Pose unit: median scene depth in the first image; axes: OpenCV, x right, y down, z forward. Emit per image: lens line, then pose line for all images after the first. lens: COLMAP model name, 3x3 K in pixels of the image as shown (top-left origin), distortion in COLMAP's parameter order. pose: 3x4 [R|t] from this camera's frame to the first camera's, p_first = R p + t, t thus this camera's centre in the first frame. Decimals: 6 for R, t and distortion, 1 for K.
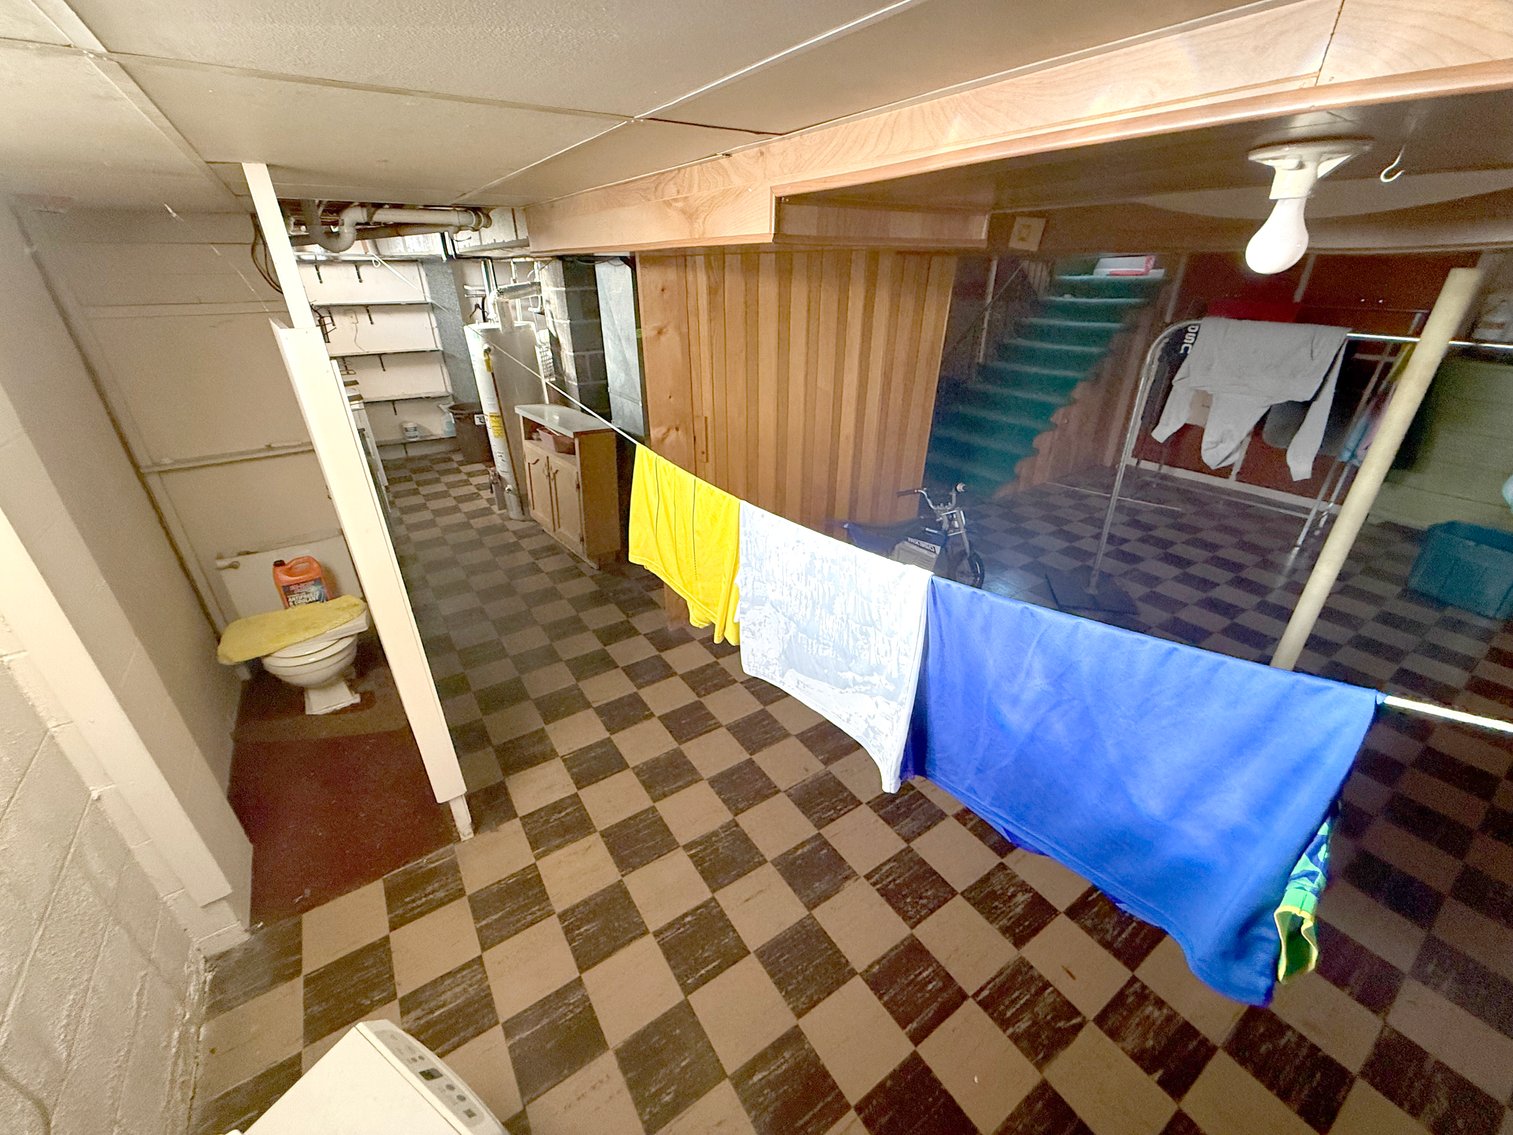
lens RADIAL K [[602.6, 0, 742.3], [0, 602.6, 565.1], [0, 0, 1]] dist [-0.002990, 0.000409]
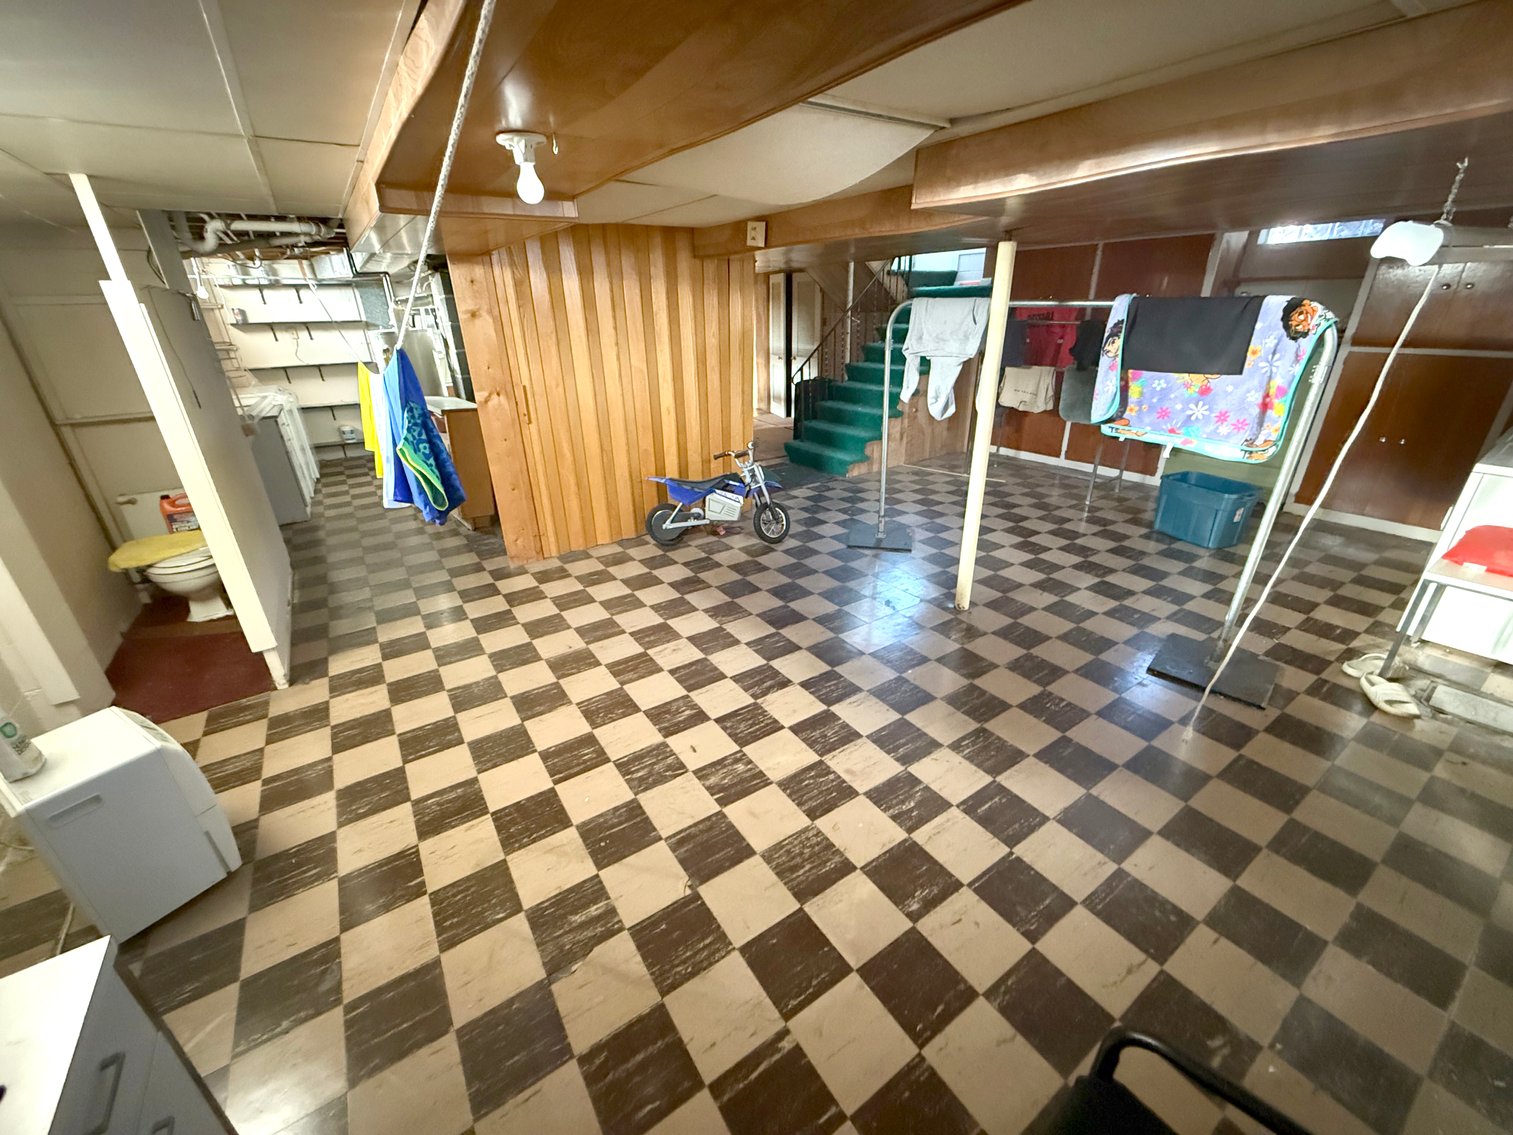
lens RADIAL K [[602.6, 0, 744.1], [0, 602.6, 566.7], [0, 0, 1]] dist [-0.002990, 0.000409]
pose [[0.999856, -0.016681, -0.003095, 0.388331], [0.016499, 0.998531, -0.051606, 0.197415], [0.003952, 0.051548, 0.998663, -0.216123]]
